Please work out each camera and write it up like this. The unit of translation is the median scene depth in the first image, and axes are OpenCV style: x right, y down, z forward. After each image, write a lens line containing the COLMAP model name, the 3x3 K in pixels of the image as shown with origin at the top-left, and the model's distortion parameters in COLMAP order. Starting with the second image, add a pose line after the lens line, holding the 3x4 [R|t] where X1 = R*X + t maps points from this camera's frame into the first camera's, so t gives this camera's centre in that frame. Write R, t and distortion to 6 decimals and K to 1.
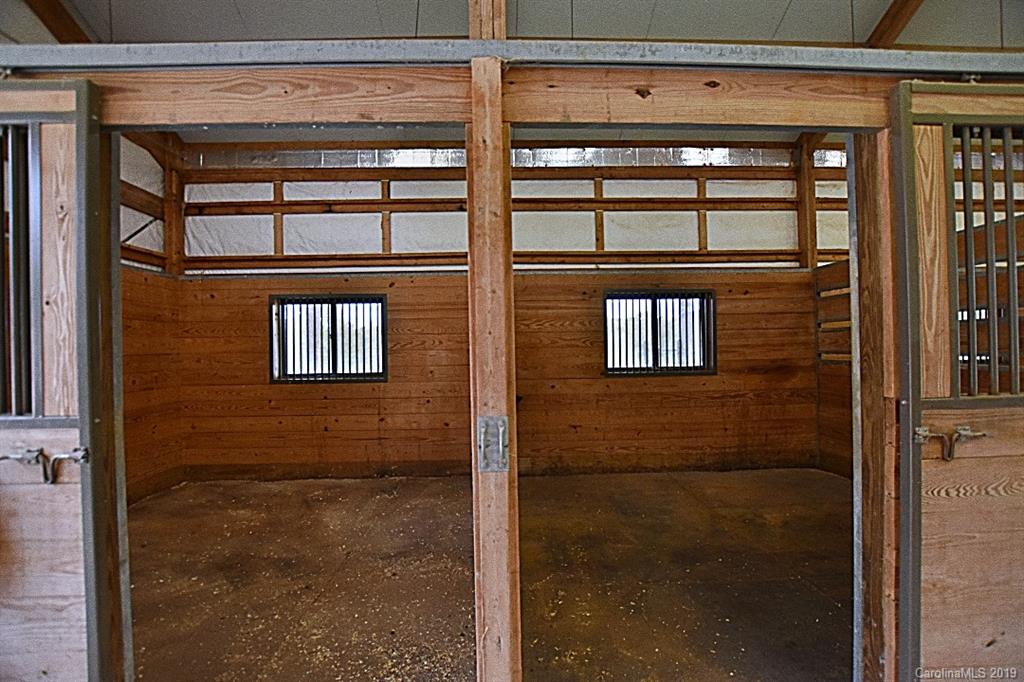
lens RADIAL K [[451.7, 0, 516.9], [0, 451.7, 345.1], [0, 0, 1]] dist [-0.025978, 0.000575]
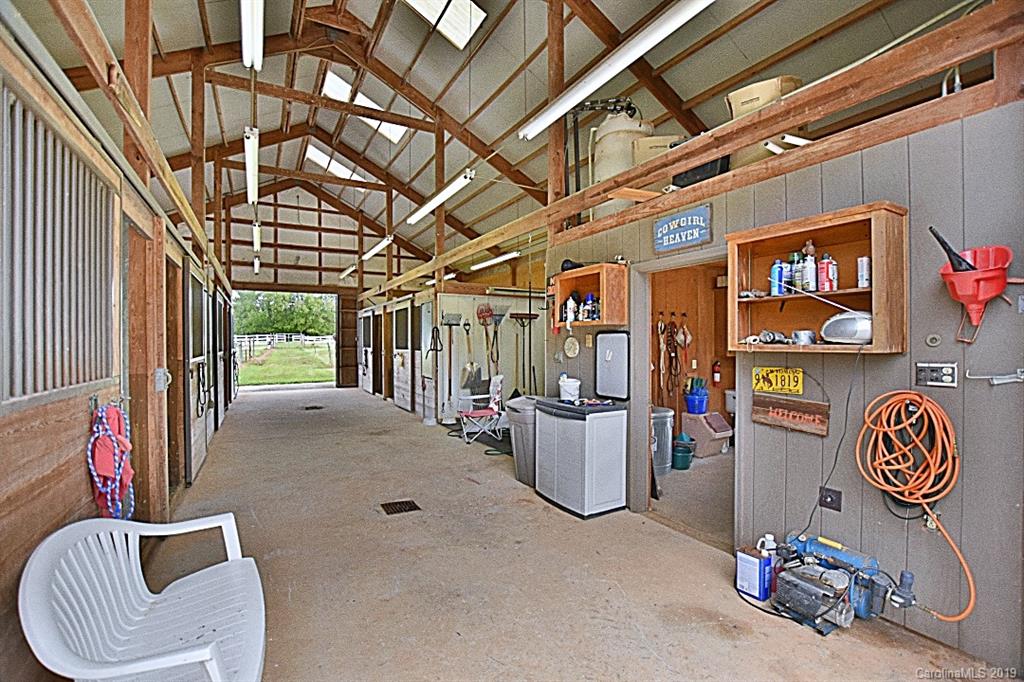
lens RADIAL K [[451.7, 0, 516.9], [0, 451.7, 345.1], [0, 0, 1]] dist [-0.025978, 0.000575]
pose [[-0.462675, 0.012902, 0.886434, -0.837507], [0.007855, 0.999915, -0.010454, 0.020223], [-0.886493, 0.002126, -0.462737, 0.115661]]
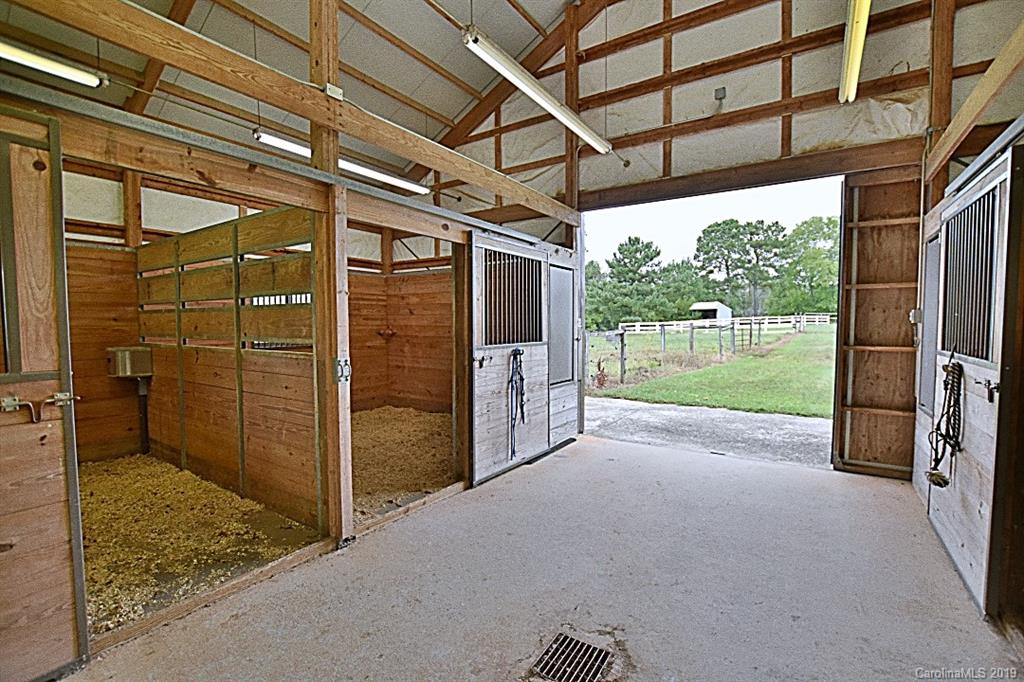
lens RADIAL K [[451.7, 0, 516.9], [0, 451.7, 345.1], [0, 0, 1]] dist [-0.025978, 0.000575]
pose [[0.584817, -0.019260, 0.810936, 1.128419], [-0.014604, 0.999306, 0.034266, -0.023562], [-0.811034, -0.031882, 0.584130, -0.194974]]
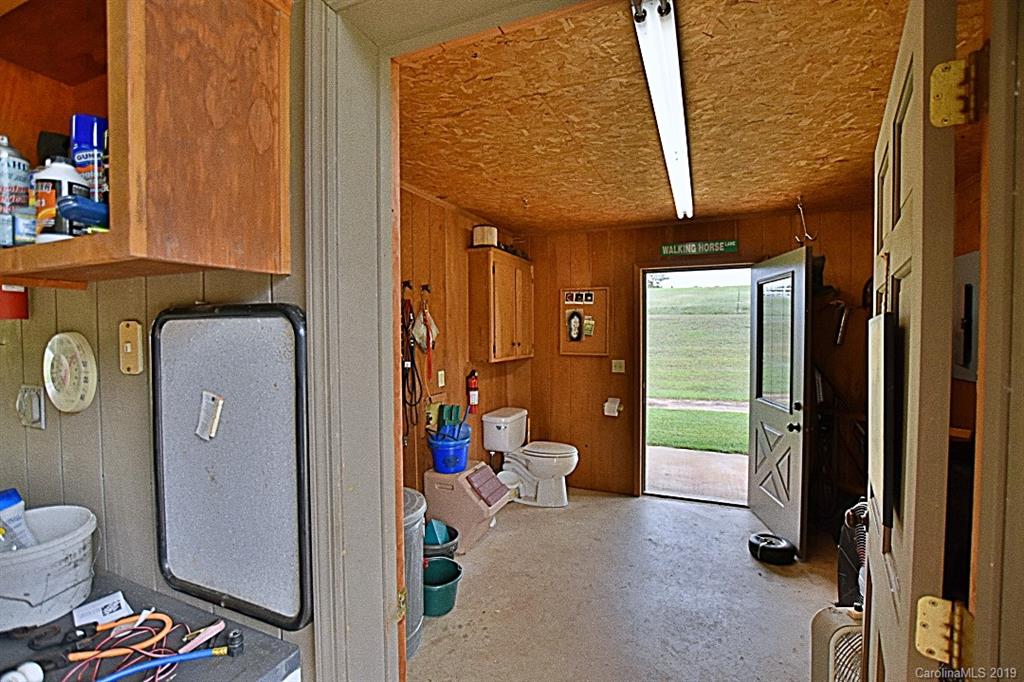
lens RADIAL K [[451.7, 0, 516.9], [0, 451.7, 345.1], [0, 0, 1]] dist [-0.025978, 0.000575]
pose [[-0.905611, 0.008372, 0.424027, -0.377121], [0.017893, 0.999669, 0.018479, 0.001915], [-0.423732, 0.024322, -0.905461, -0.301652]]
